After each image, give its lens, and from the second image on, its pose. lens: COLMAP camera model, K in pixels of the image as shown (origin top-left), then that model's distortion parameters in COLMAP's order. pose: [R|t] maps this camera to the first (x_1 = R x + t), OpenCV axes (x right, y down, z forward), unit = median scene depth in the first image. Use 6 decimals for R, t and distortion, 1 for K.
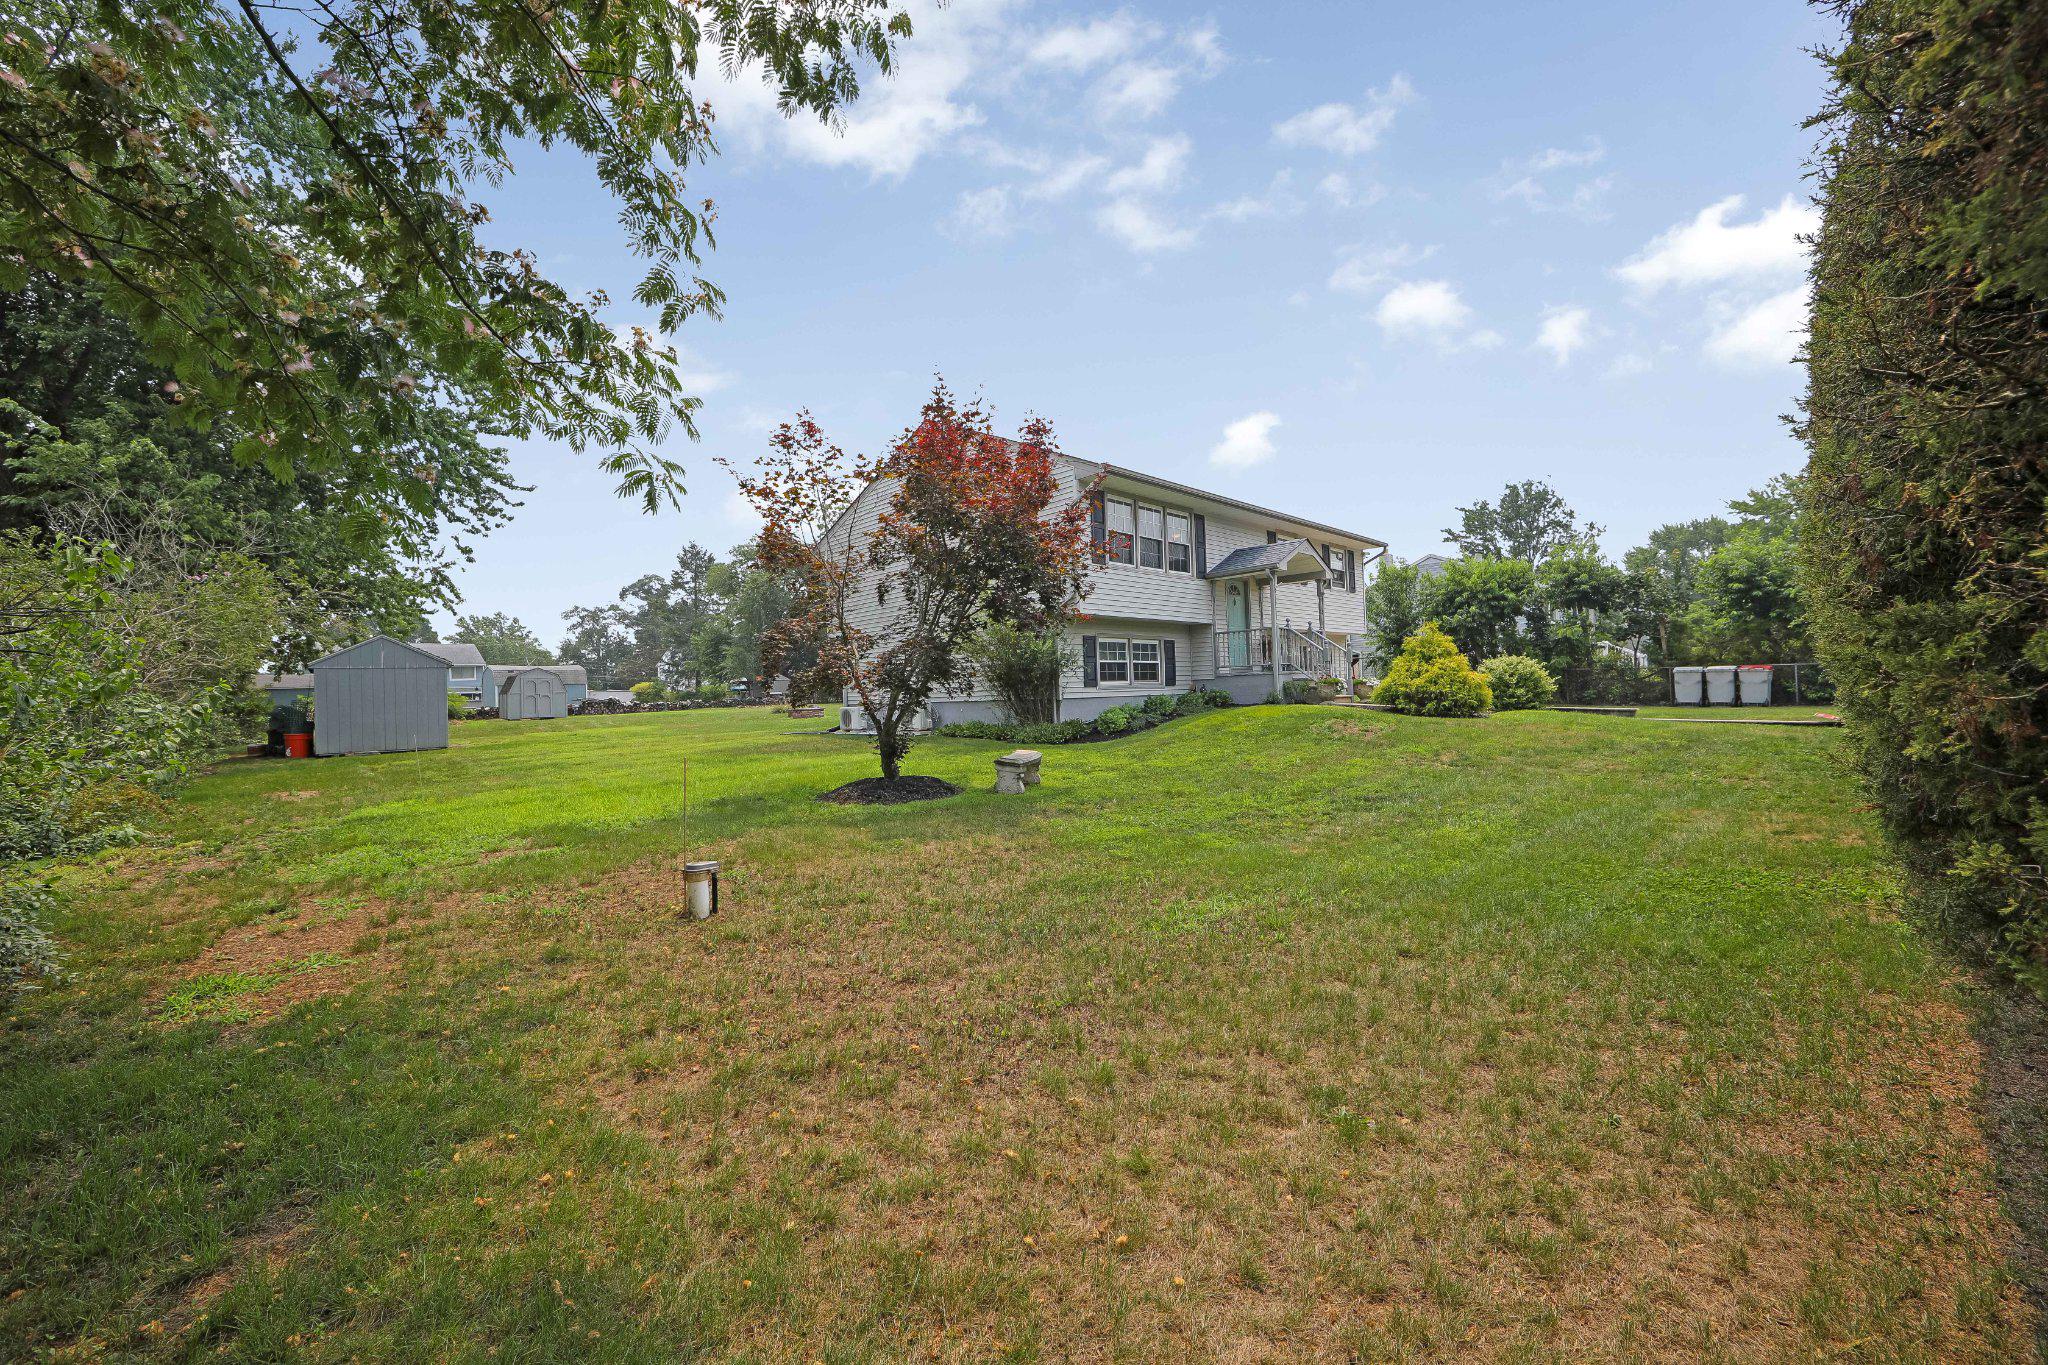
lens RADIAL K [[804.6, 0, 1024.0], [0, 804.6, 682.5], [0, 0, 1]] dist [-0.001525, -0.000160]
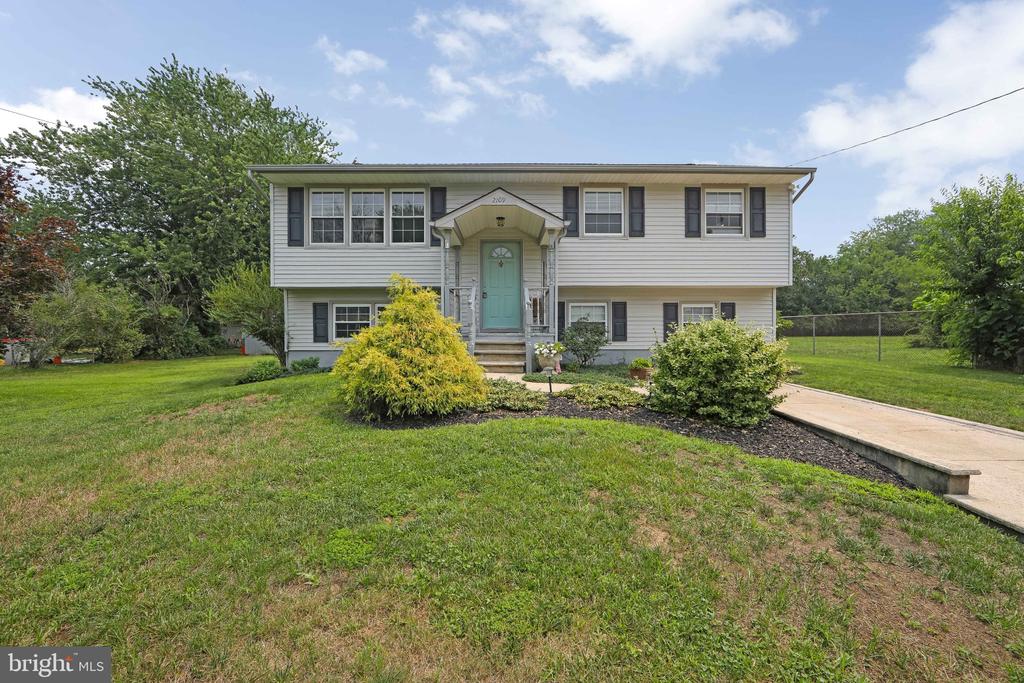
lens RADIAL K [[394.8, 0, 533.6], [0, 394.8, 335.8], [0, 0, 1]] dist [-0.007133, 0.000021]
pose [[0.721268, 0.024497, -0.692222, 0.679524], [-0.009833, 0.999636, 0.025130, -0.021252], [0.692586, -0.011319, 0.721247, 0.693230]]
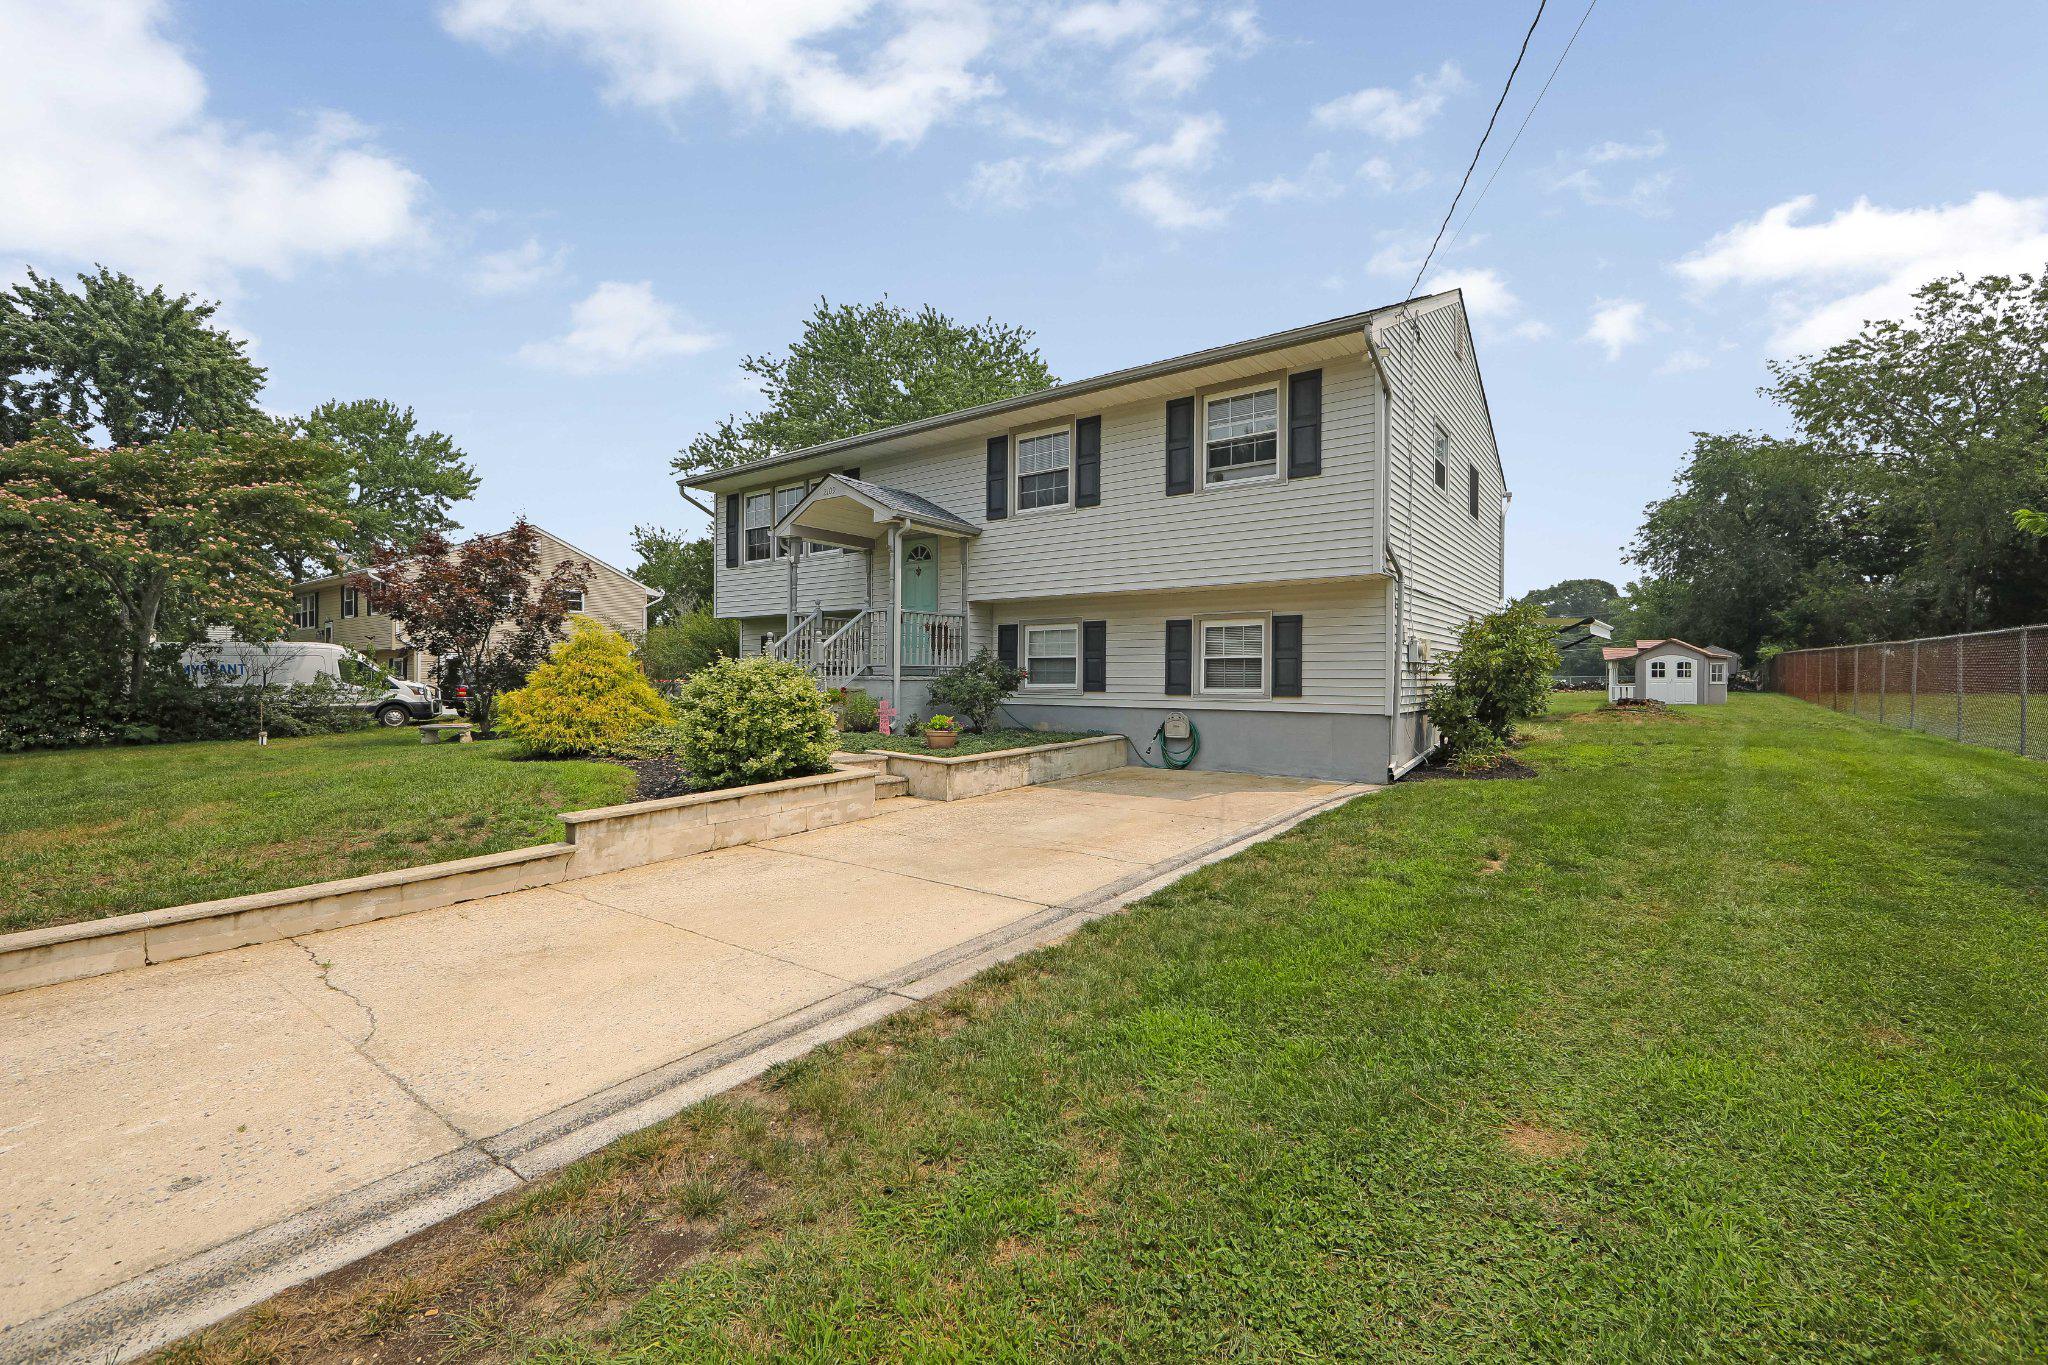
lens RADIAL K [[829.6, 0, 1029.5], [0, 829.6, 669.5], [0, 0, 1]] dist [-0.002573, -0.000552]
pose [[0.155617, 0.012274, -0.987741, 1.025585], [-0.004238, 0.999922, 0.011758, -0.026121], [0.987808, 0.002357, 0.155657, 1.033483]]
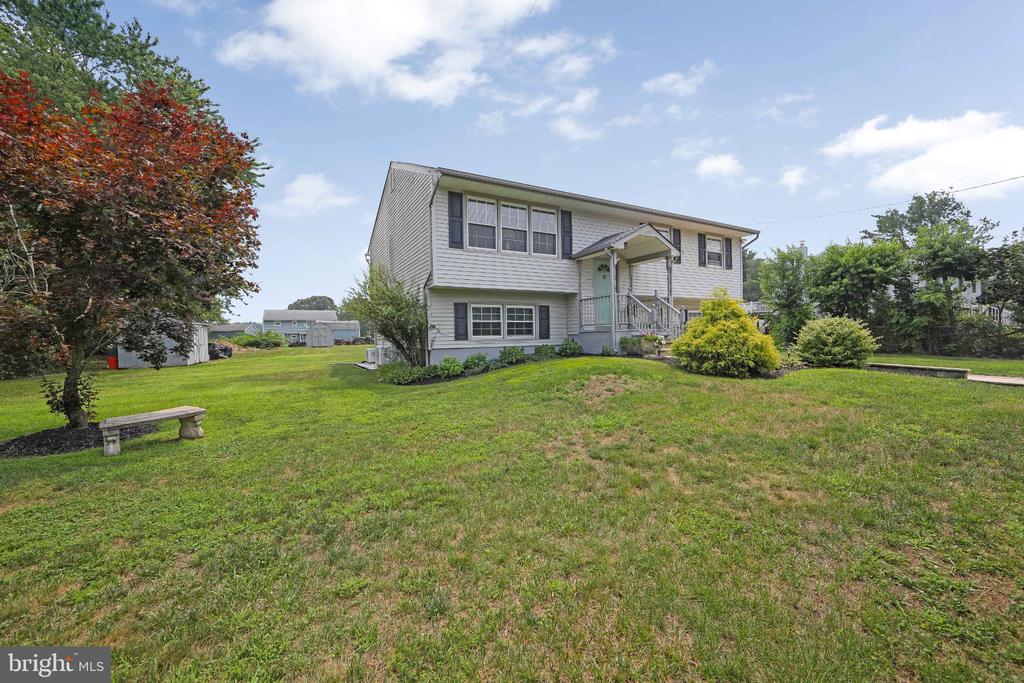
lens RADIAL K [[402.3, 0, 512.0], [0, 402.3, 341.5], [0, 0, 1]] dist [-0.001525, -0.000160]
pose [[0.963975, 0.016133, -0.265503, 0.307850], [-0.007676, 0.999430, 0.032860, -0.013353], [0.265882, -0.029638, 0.963550, 0.324158]]
